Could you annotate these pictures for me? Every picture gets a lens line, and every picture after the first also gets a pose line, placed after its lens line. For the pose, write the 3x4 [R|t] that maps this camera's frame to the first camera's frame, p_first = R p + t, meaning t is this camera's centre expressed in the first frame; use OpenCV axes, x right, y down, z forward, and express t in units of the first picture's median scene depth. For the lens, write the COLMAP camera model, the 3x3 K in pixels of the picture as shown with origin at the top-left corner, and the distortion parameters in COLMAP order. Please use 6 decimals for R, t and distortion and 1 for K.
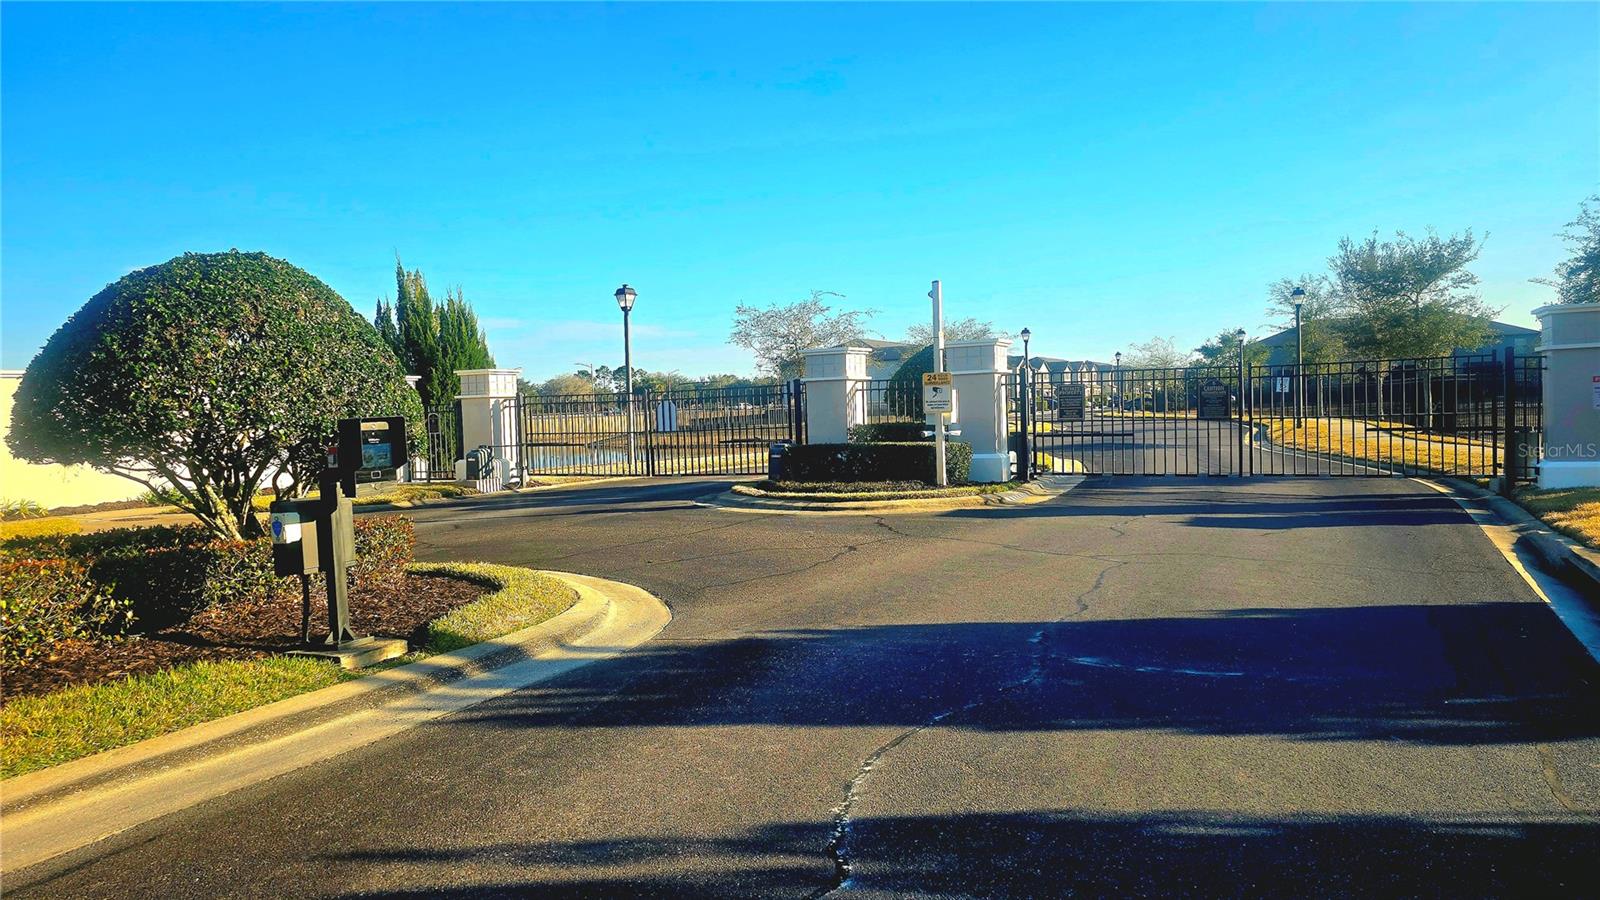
lens RADIAL K [[1092.4, 0, 798.1], [0, 1092.4, 450.2], [0, 0, 1]] dist [0.062023, -0.013602]
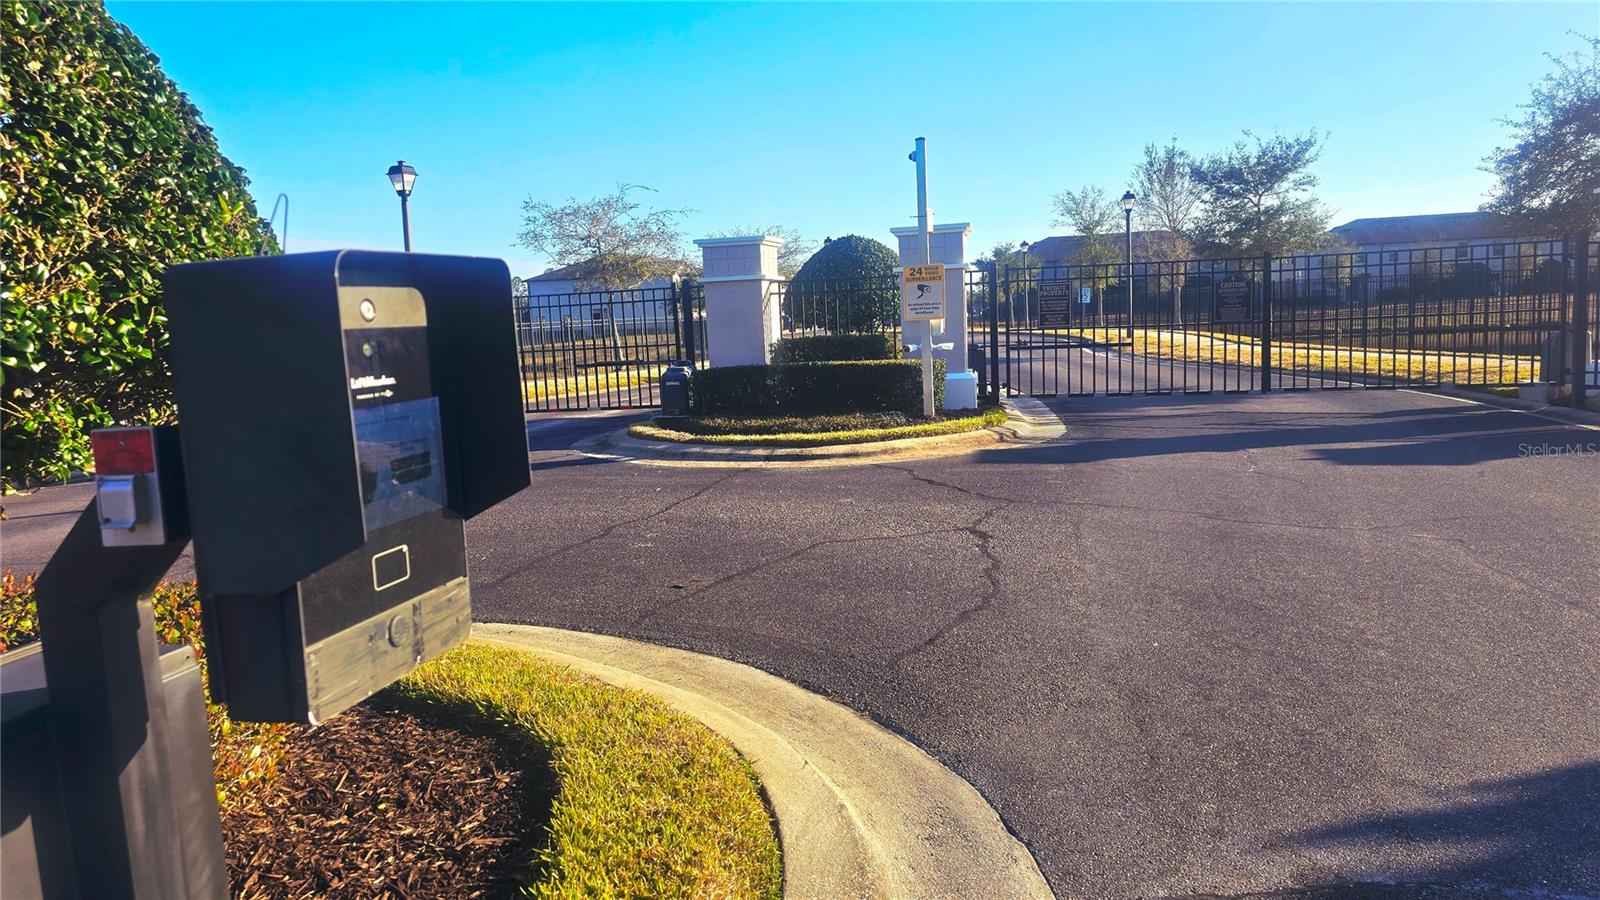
lens RADIAL K [[1092.4, 0, 804.9], [0, 1092.4, 417.1], [0, 0, 1]] dist [0.062023, -0.013602]
pose [[0.968147, -0.034312, 0.248019, -0.118444], [0.023662, 0.998670, 0.045797, -0.003421], [-0.249260, -0.038470, 0.967672, 0.262428]]
